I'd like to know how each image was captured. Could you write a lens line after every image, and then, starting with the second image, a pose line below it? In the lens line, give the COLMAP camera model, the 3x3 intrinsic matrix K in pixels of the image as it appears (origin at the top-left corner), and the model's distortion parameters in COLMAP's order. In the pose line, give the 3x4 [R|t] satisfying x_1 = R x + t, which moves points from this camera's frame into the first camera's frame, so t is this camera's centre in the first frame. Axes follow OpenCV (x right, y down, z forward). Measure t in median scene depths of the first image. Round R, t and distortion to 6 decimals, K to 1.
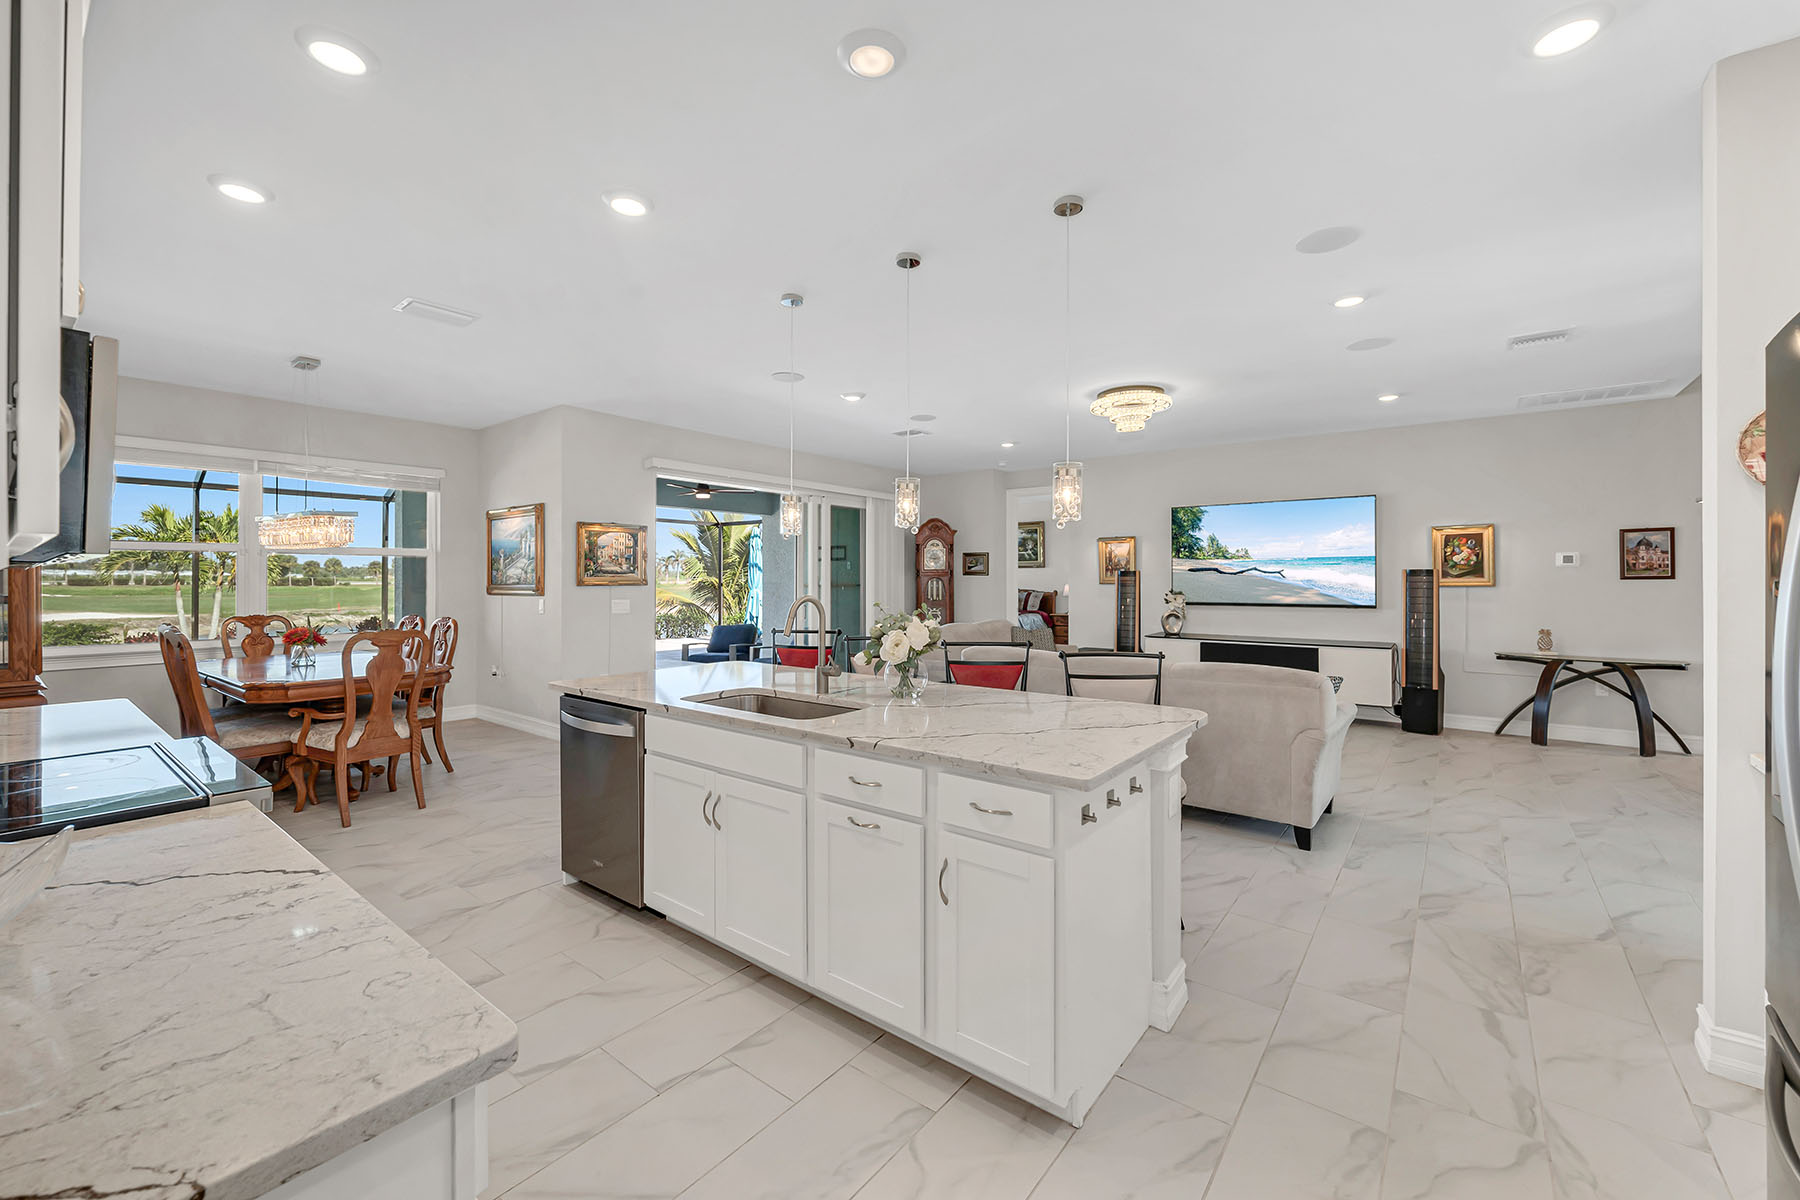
lens RADIAL K [[728.4, 0, 892.3], [0, 728.4, 570.7], [0, 0, 1]] dist [-0.002145, -0.000645]
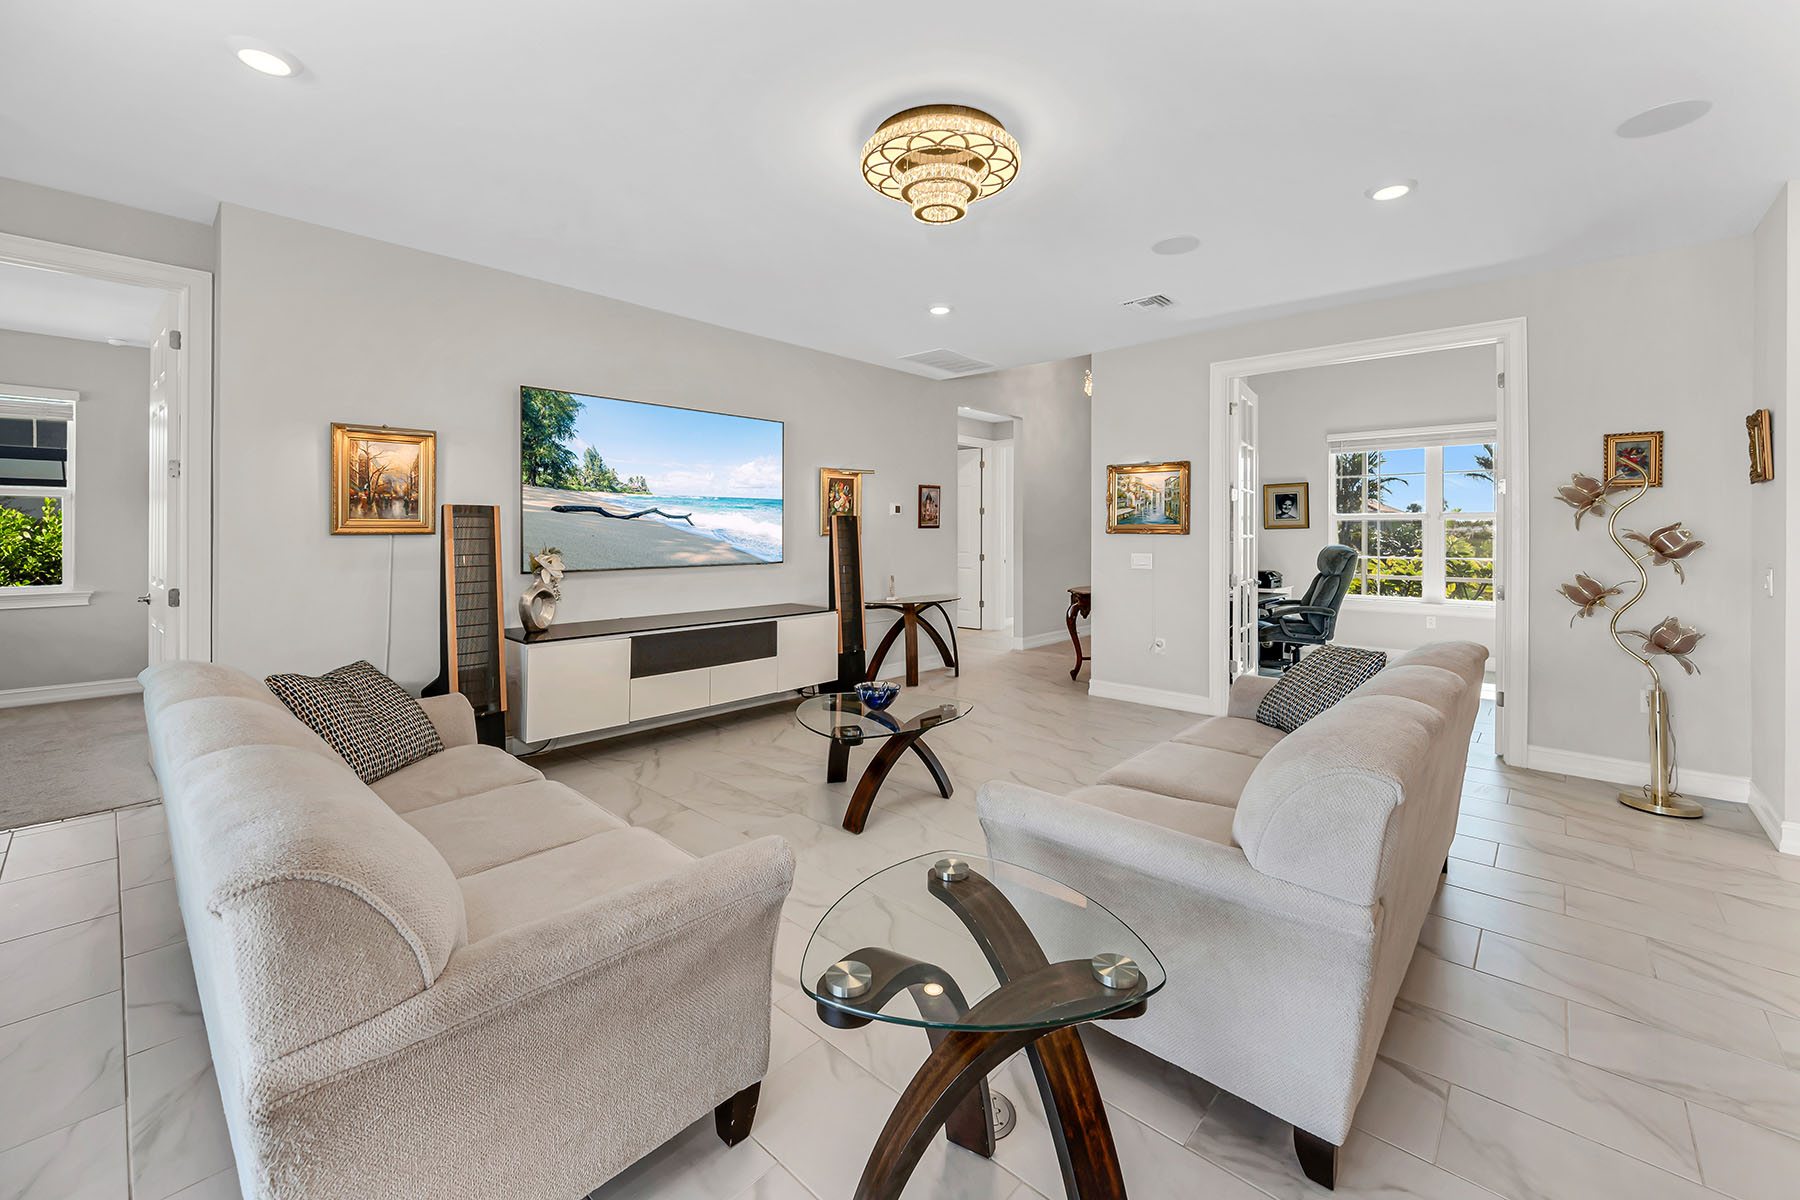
lens RADIAL K [[728.4, 0, 915.1], [0, 728.4, 525.8], [0, 0, 1]] dist [-0.002145, -0.000645]
pose [[0.052716, 0.008913, 0.998570, -0.127968], [-0.006837, 0.999940, -0.008565, 0.015512], [-0.998586, -0.006376, 0.052774, 0.806090]]
